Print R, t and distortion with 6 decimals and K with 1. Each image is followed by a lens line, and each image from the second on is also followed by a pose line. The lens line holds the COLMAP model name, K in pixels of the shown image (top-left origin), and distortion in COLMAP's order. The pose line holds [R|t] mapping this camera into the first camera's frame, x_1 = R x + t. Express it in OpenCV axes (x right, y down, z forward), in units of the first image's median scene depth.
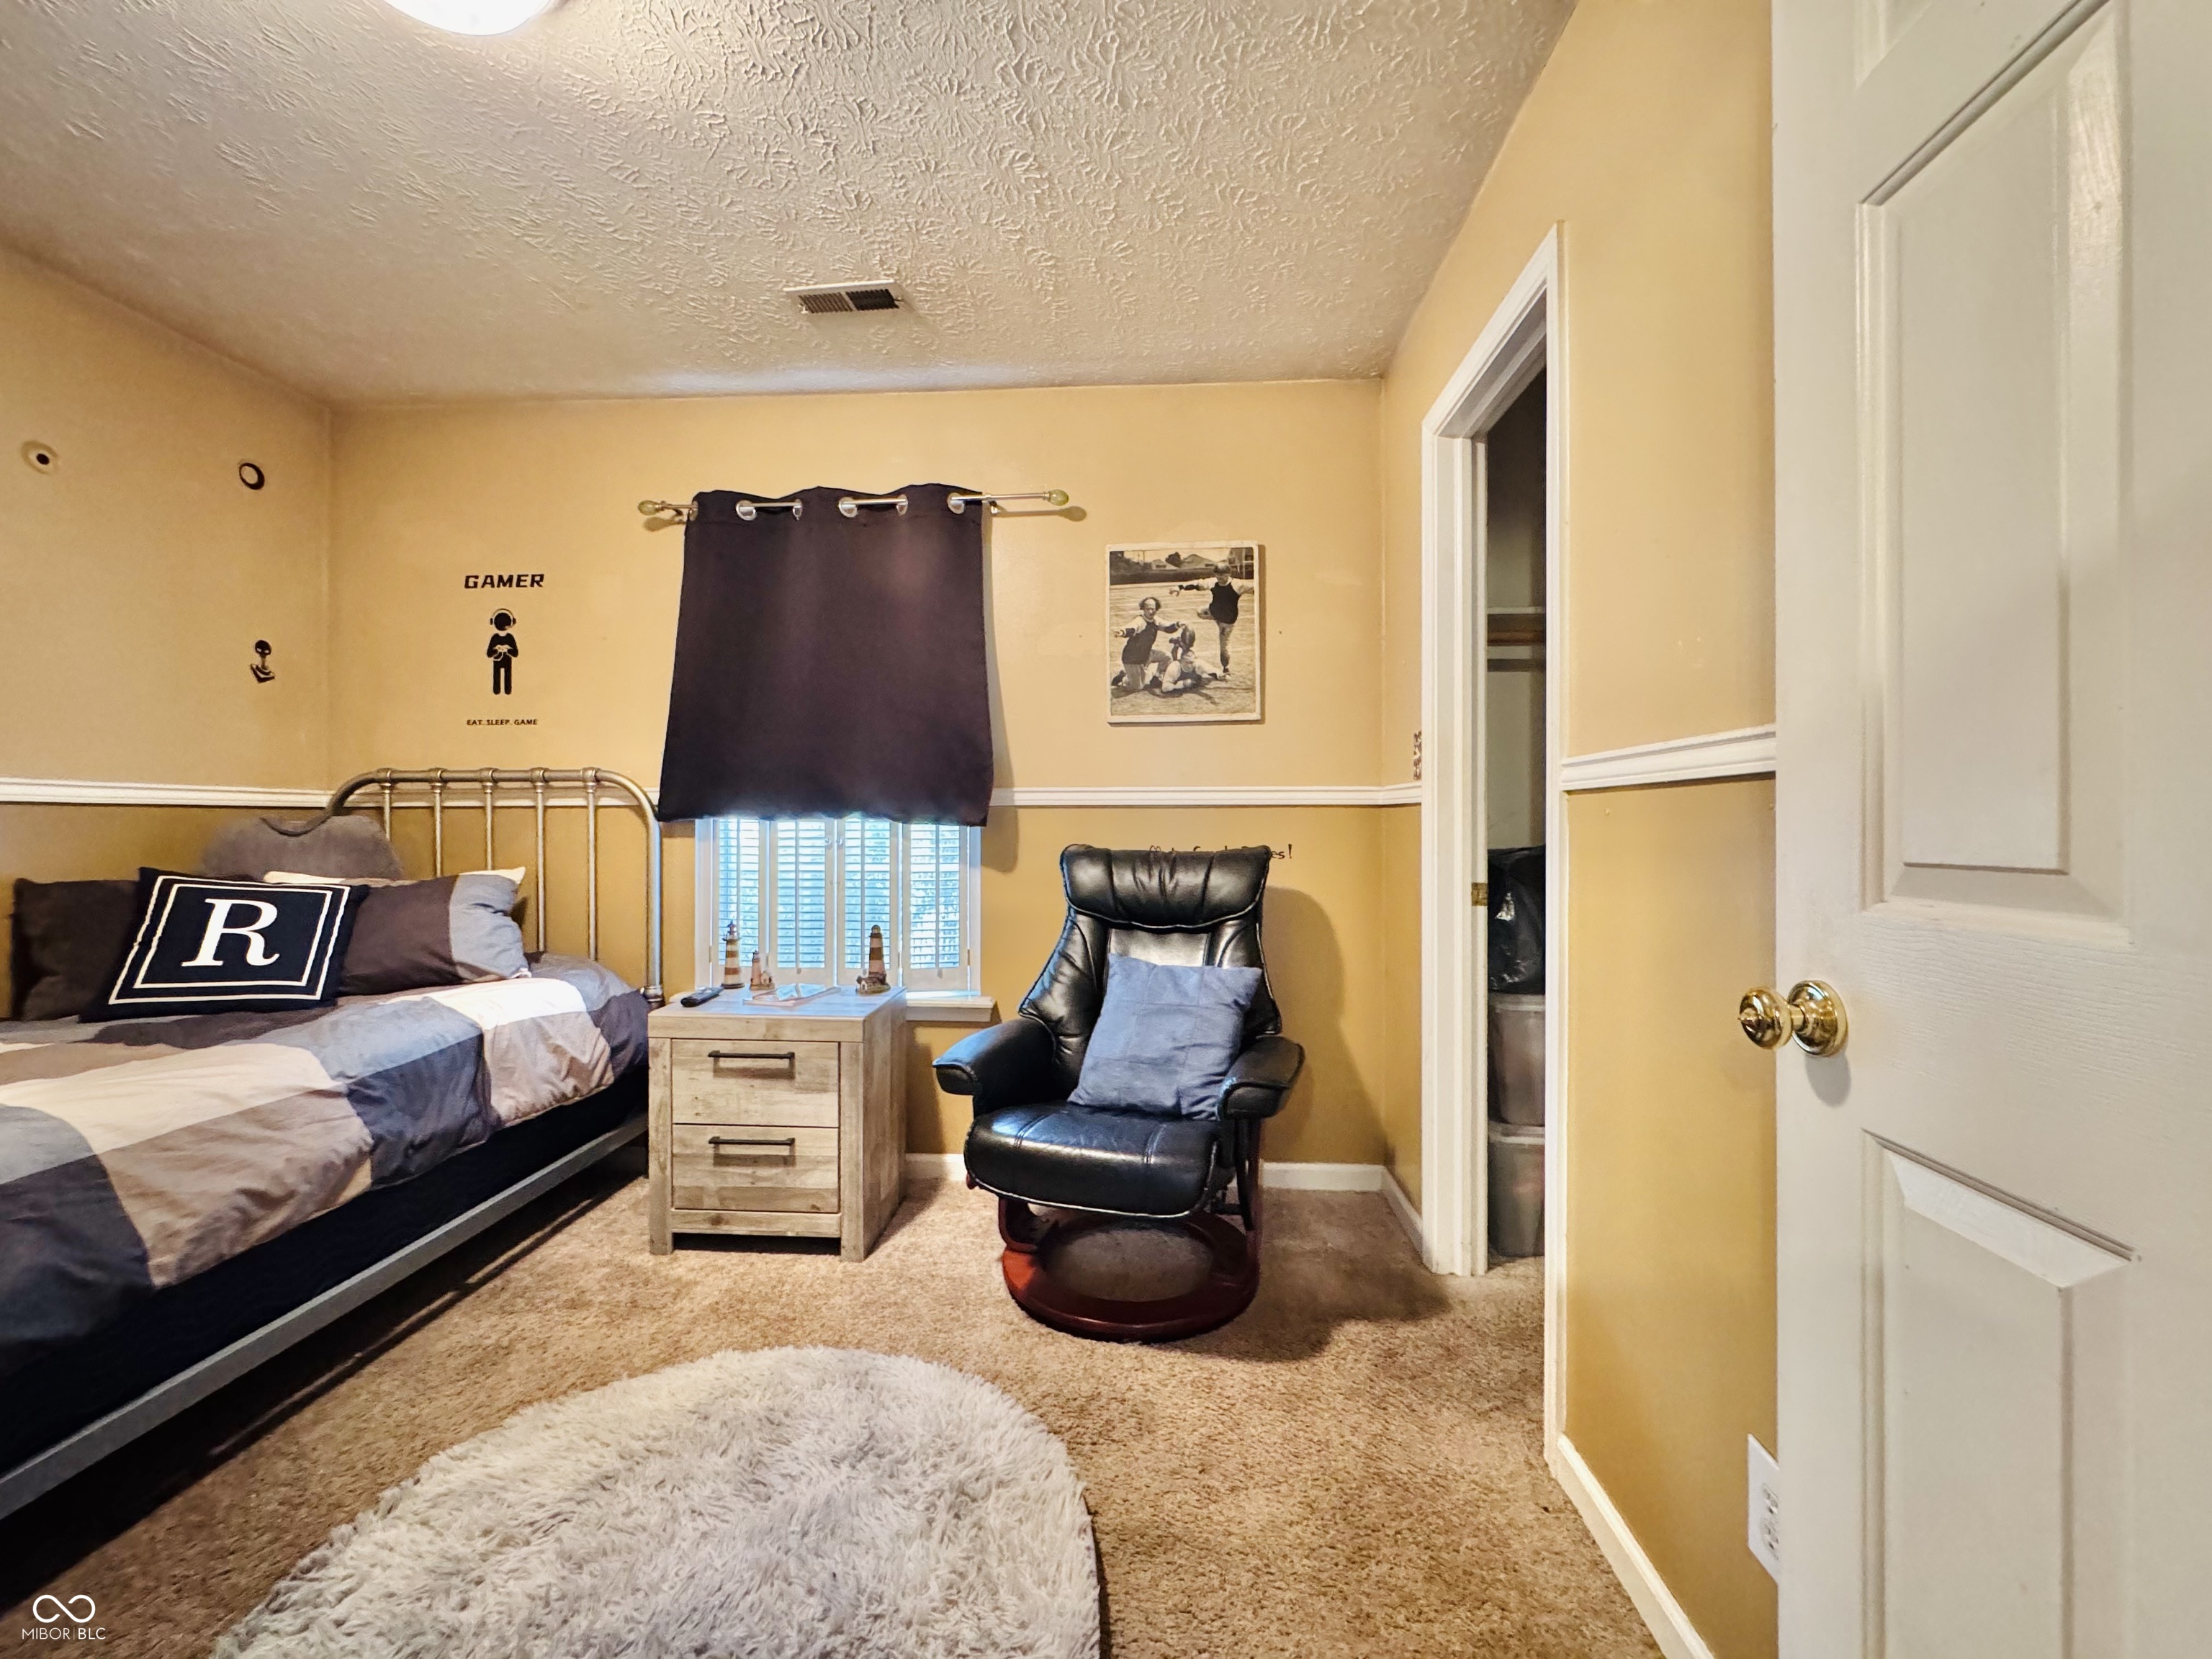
lens RADIAL K [[880.1, 0, 1107.9], [0, 880.1, 826.3], [0, 0, 1]] dist [-0.006925, 0.001203]
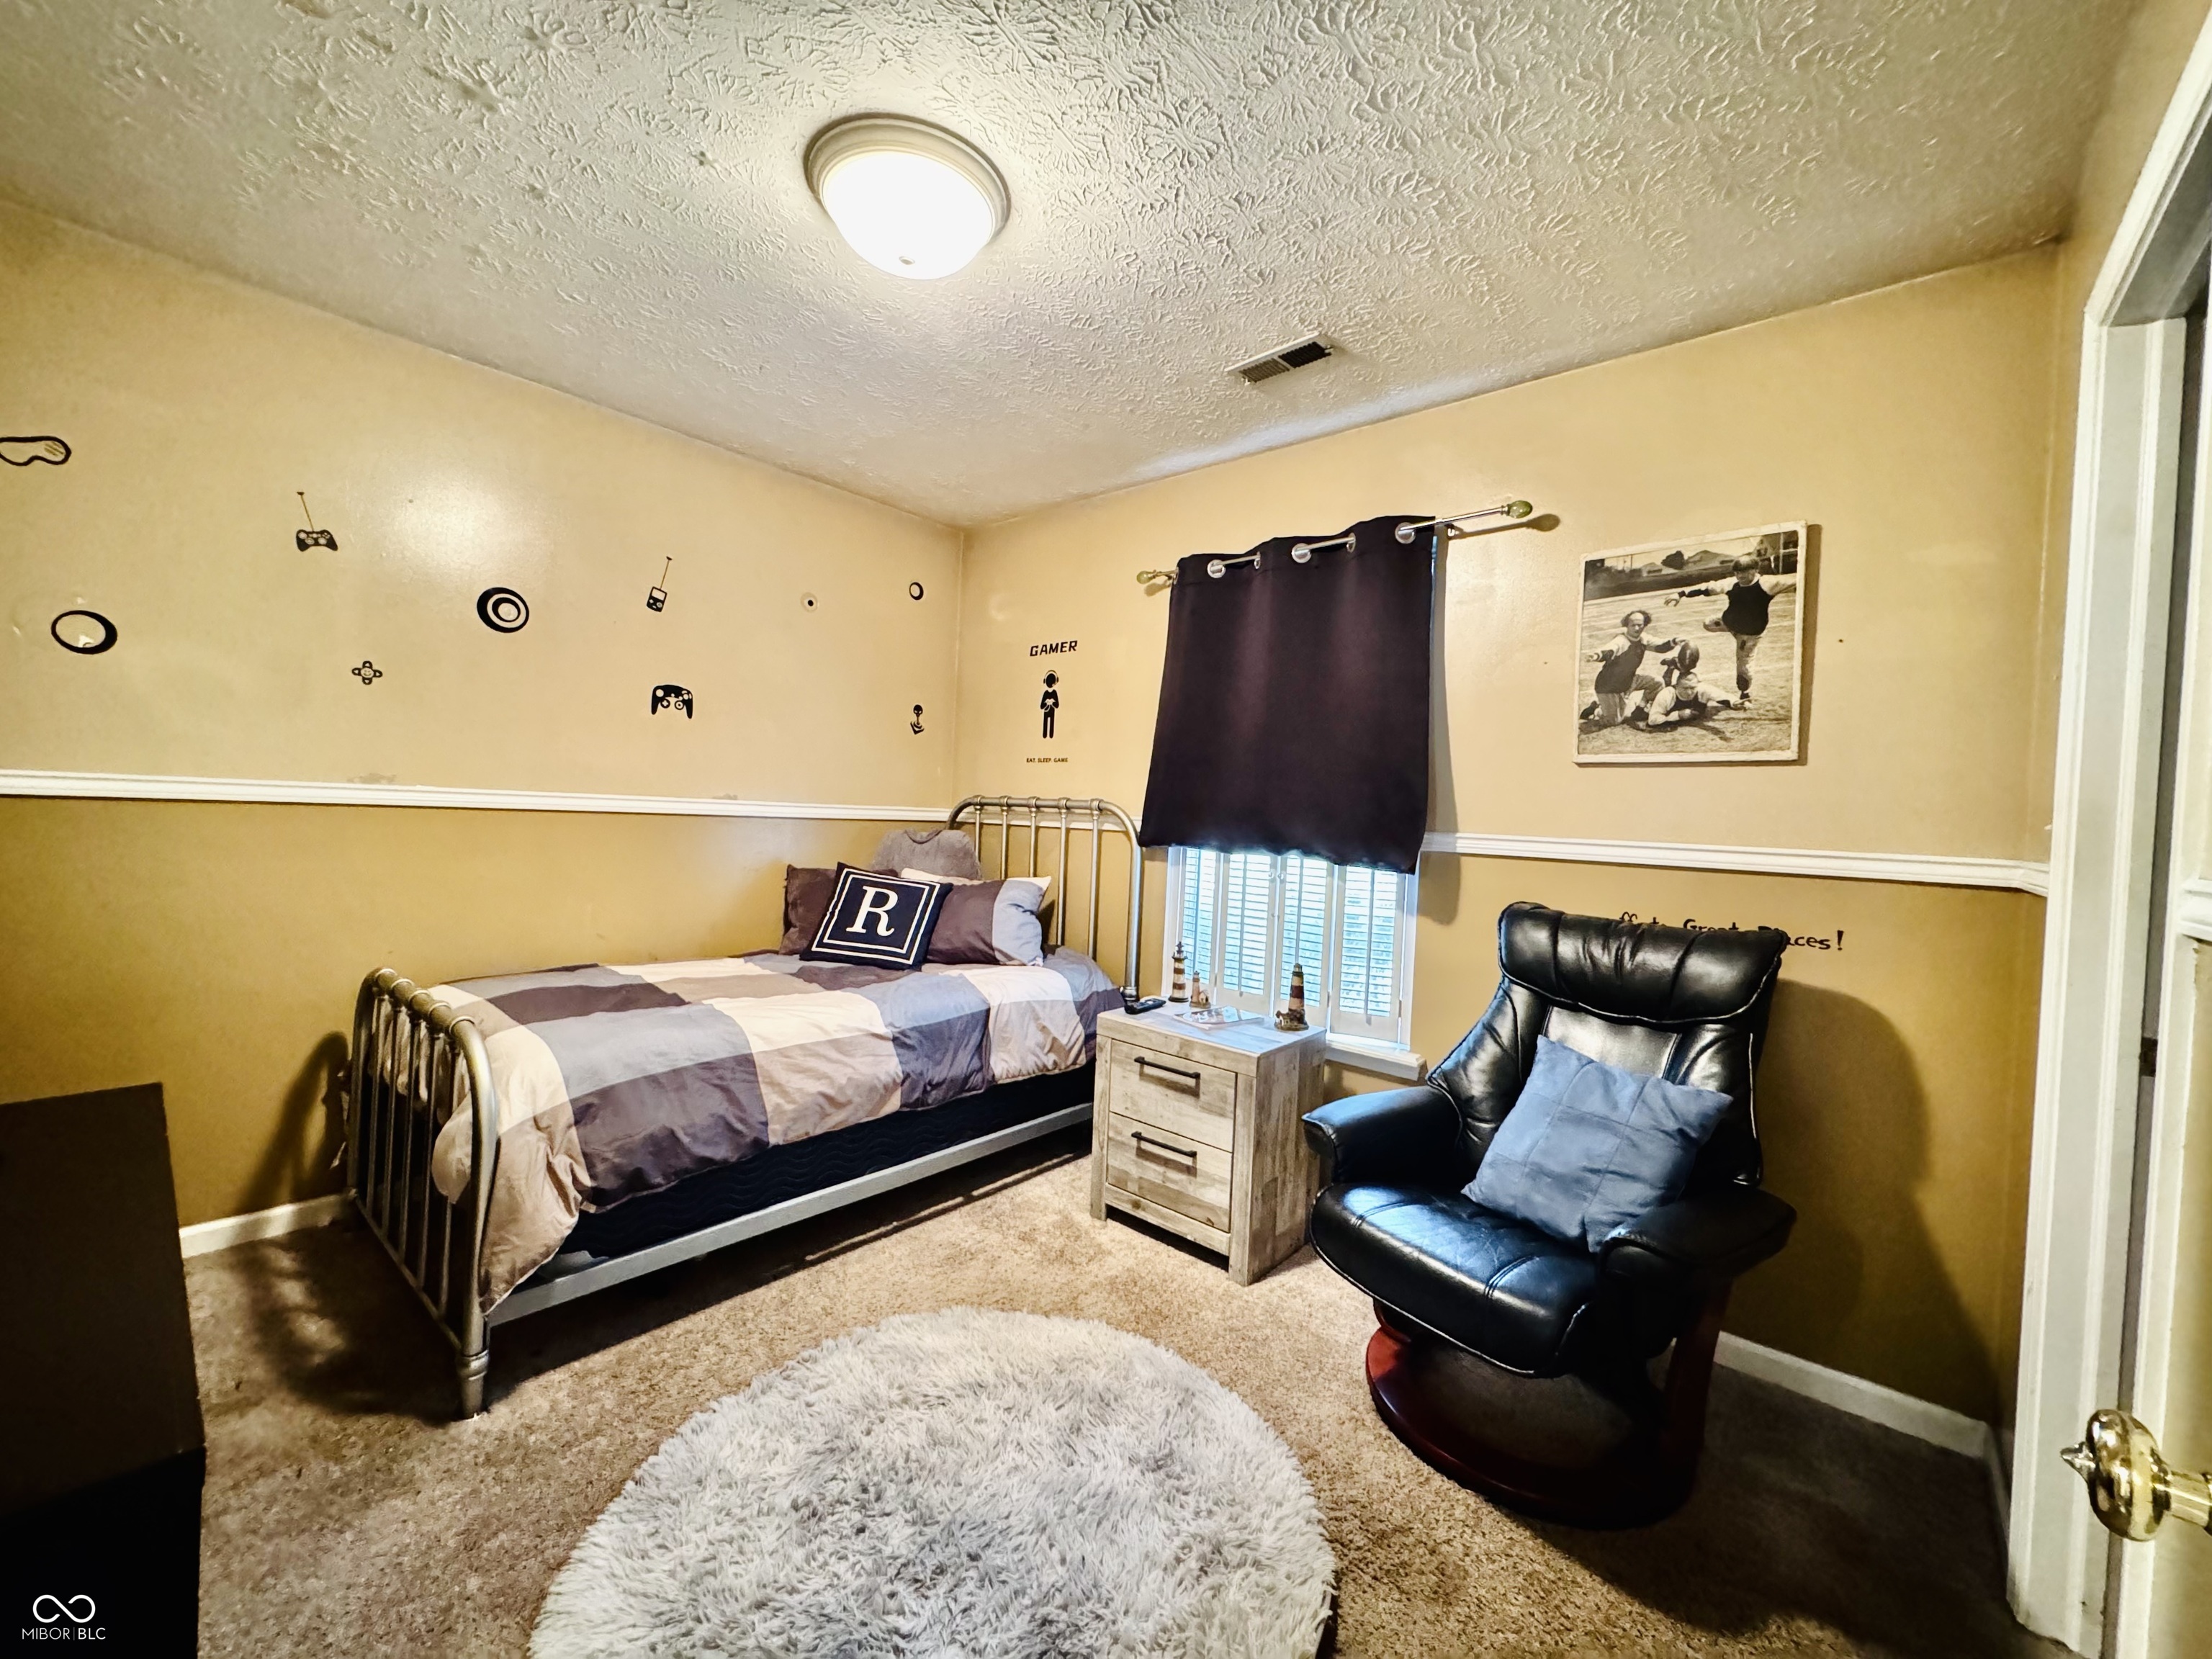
lens RADIAL K [[880.1, 0, 1106.9], [0, 880.1, 824.9], [0, 0, 1]] dist [-0.006925, 0.001203]
pose [[0.789450, 0.044902, -0.612170, 0.202773], [-0.046147, 0.998840, 0.013753, -0.059059], [0.612078, 0.017392, 0.790606, 0.062967]]
